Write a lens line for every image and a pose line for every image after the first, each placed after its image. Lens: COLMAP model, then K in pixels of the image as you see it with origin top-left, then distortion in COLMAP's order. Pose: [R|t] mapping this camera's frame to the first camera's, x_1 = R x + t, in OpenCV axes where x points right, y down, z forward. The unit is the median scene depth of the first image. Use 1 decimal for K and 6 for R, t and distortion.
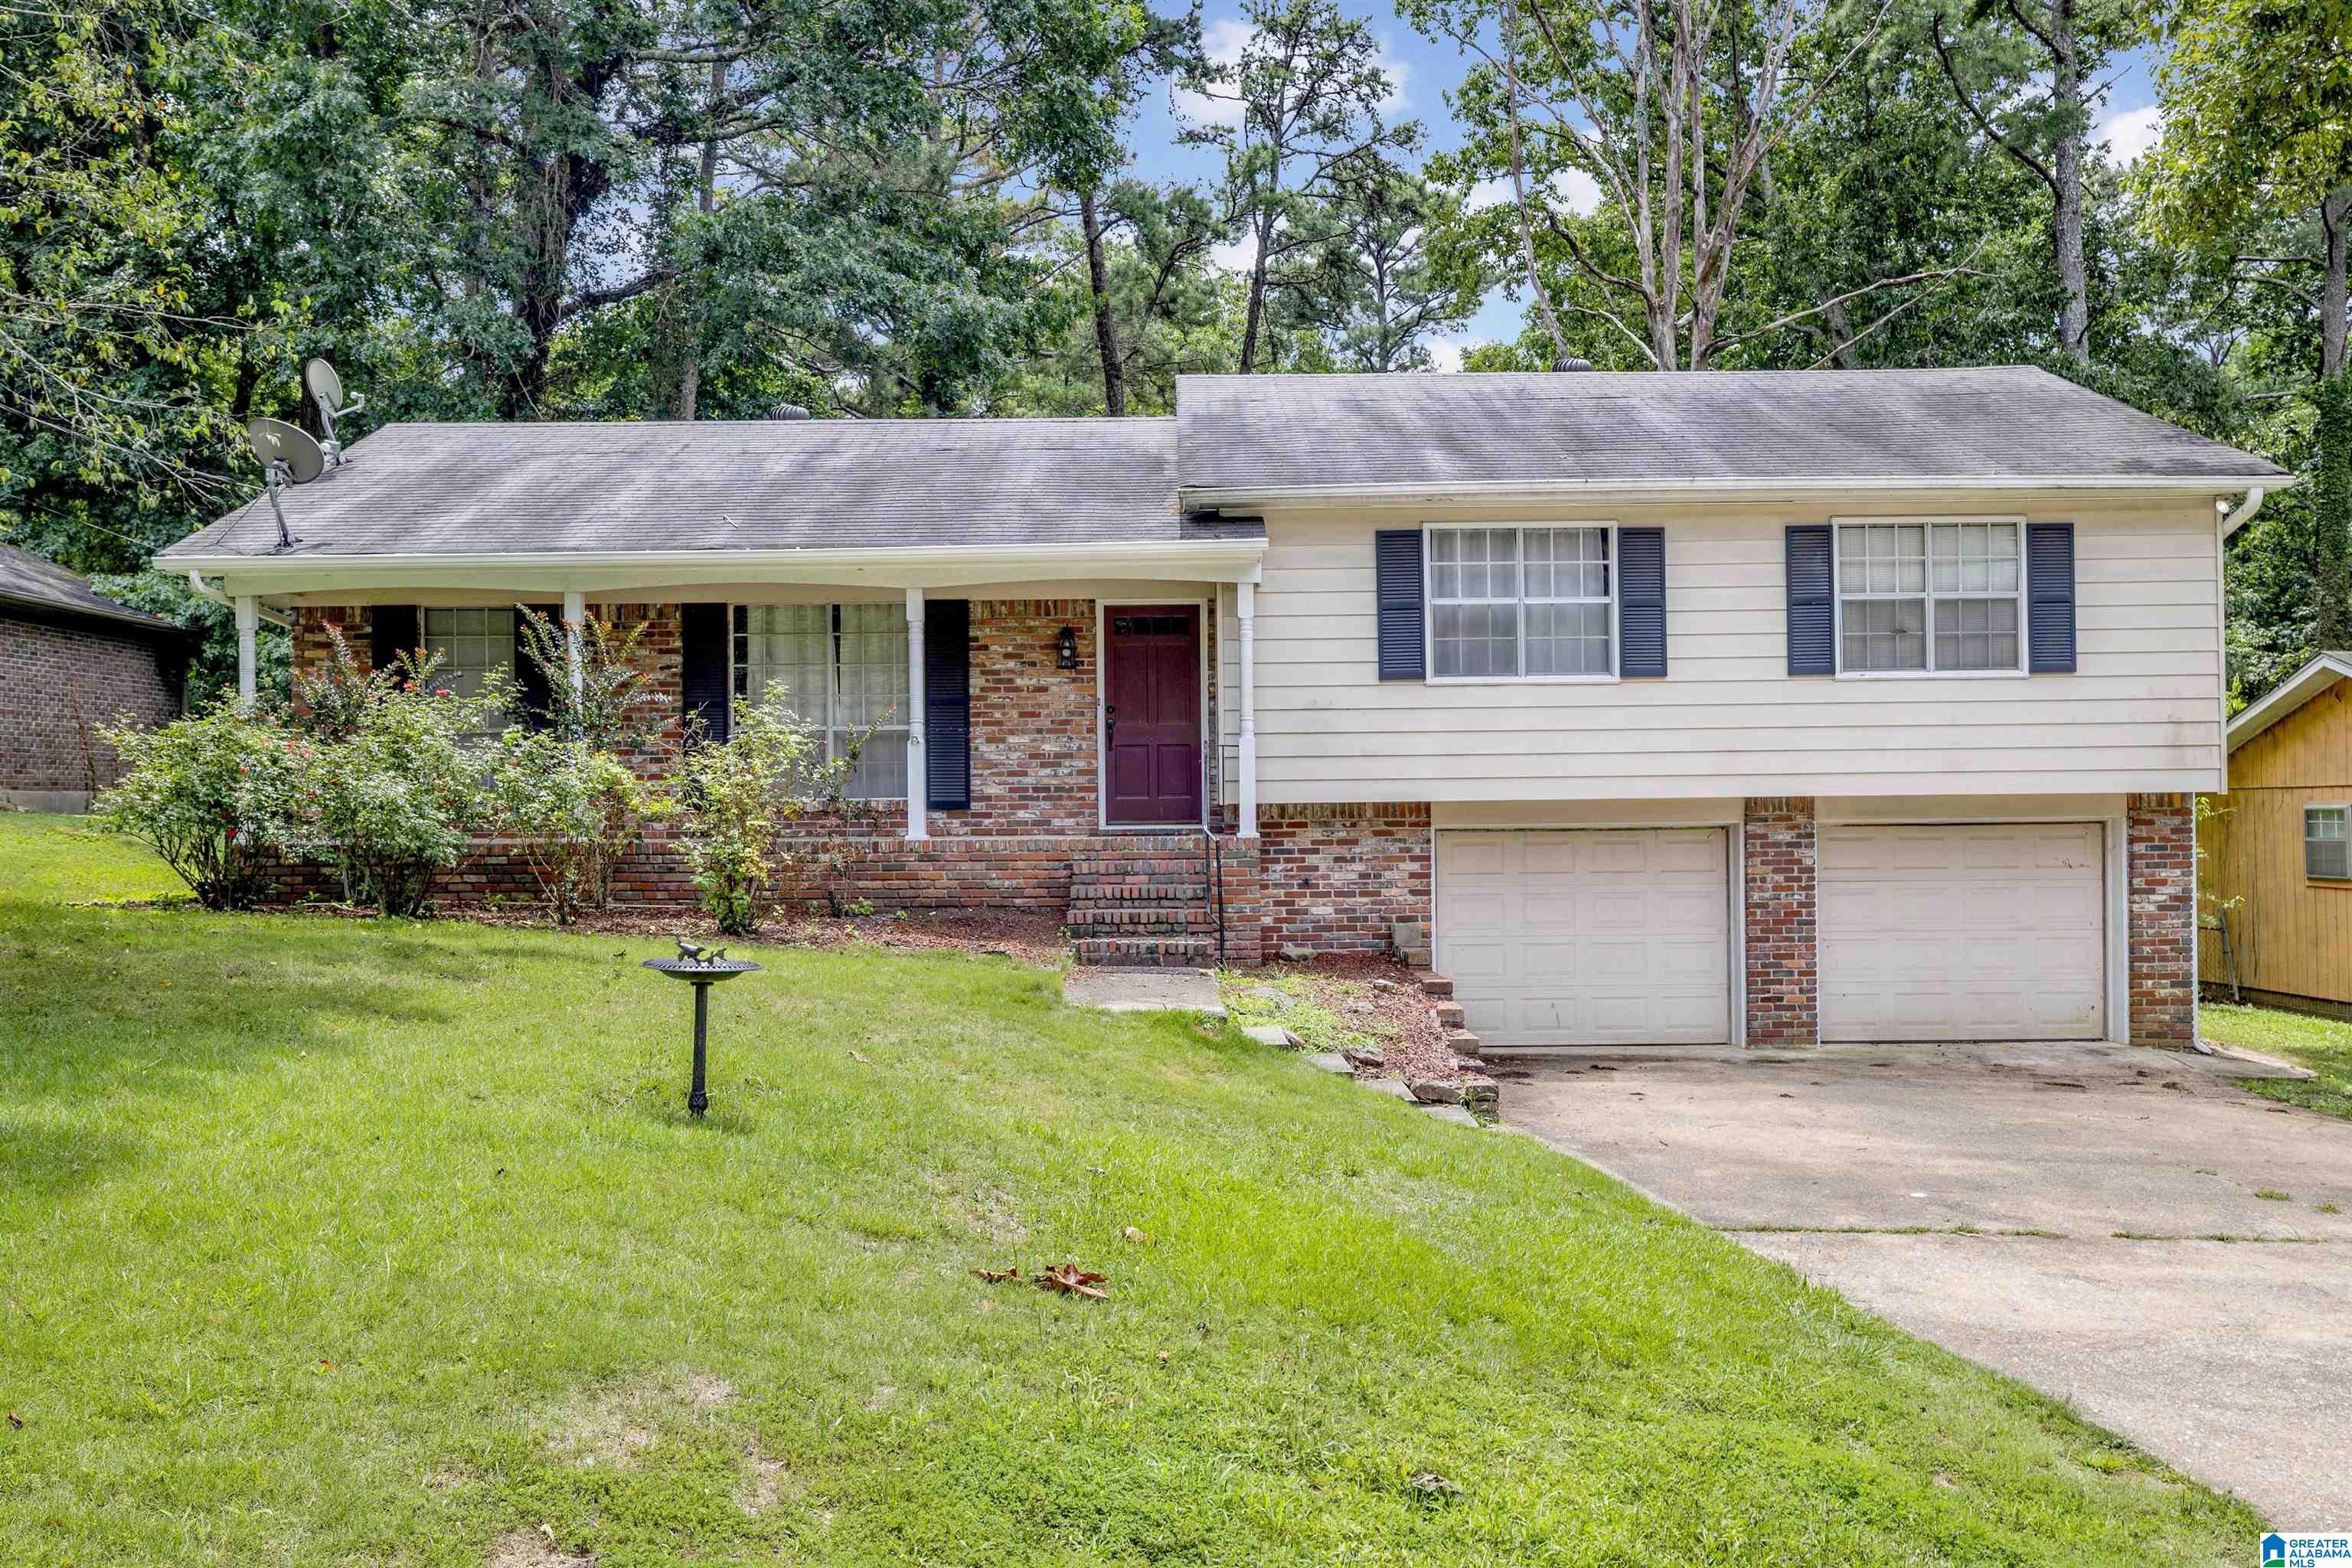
lens RADIAL K [[1975.0, 0, 1151.9], [0, 1975.0, 767.3], [0, 0, 1]] dist [0.000662, 0.000359]
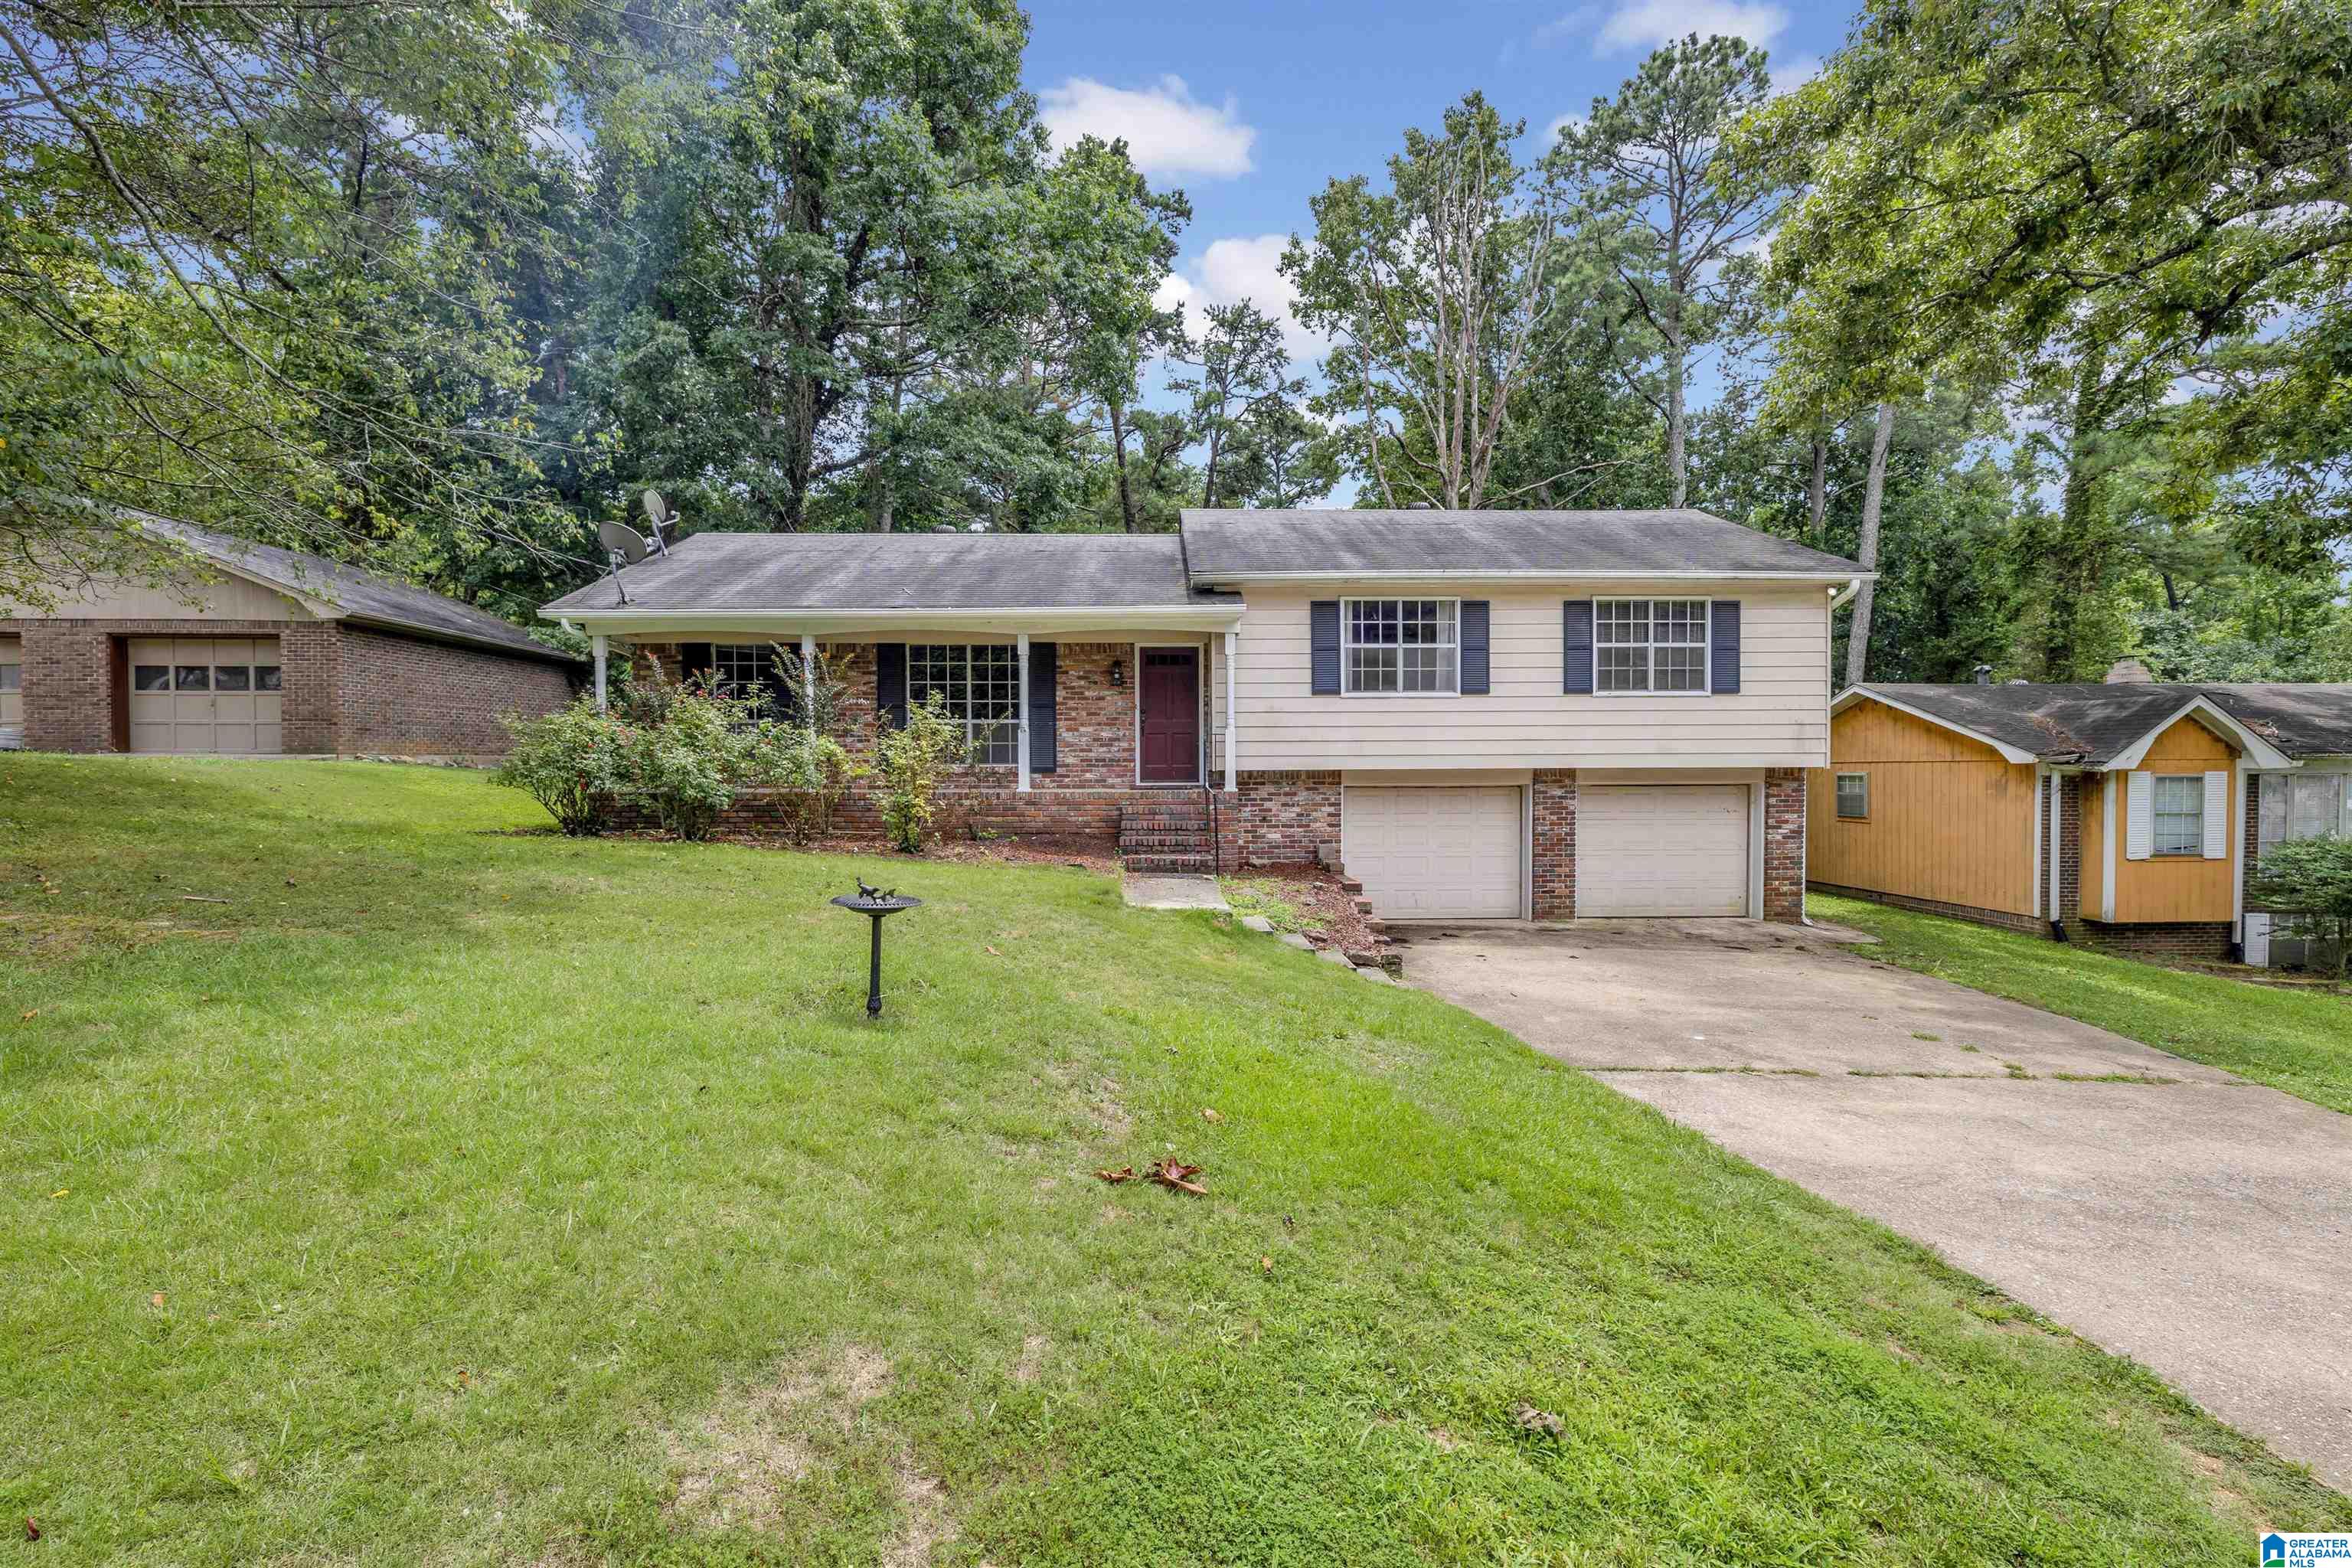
lens RADIAL K [[1069.4, 0, 1166.7], [0, 1069.4, 766.0], [0, 0, 1]] dist [0.001870, 0.001943]
pose [[0.999688, 0.006523, 0.024123, -0.024389], [-0.007020, 0.999764, 0.020551, -0.002680], [-0.023983, -0.020714, 0.999498, 0.131858]]
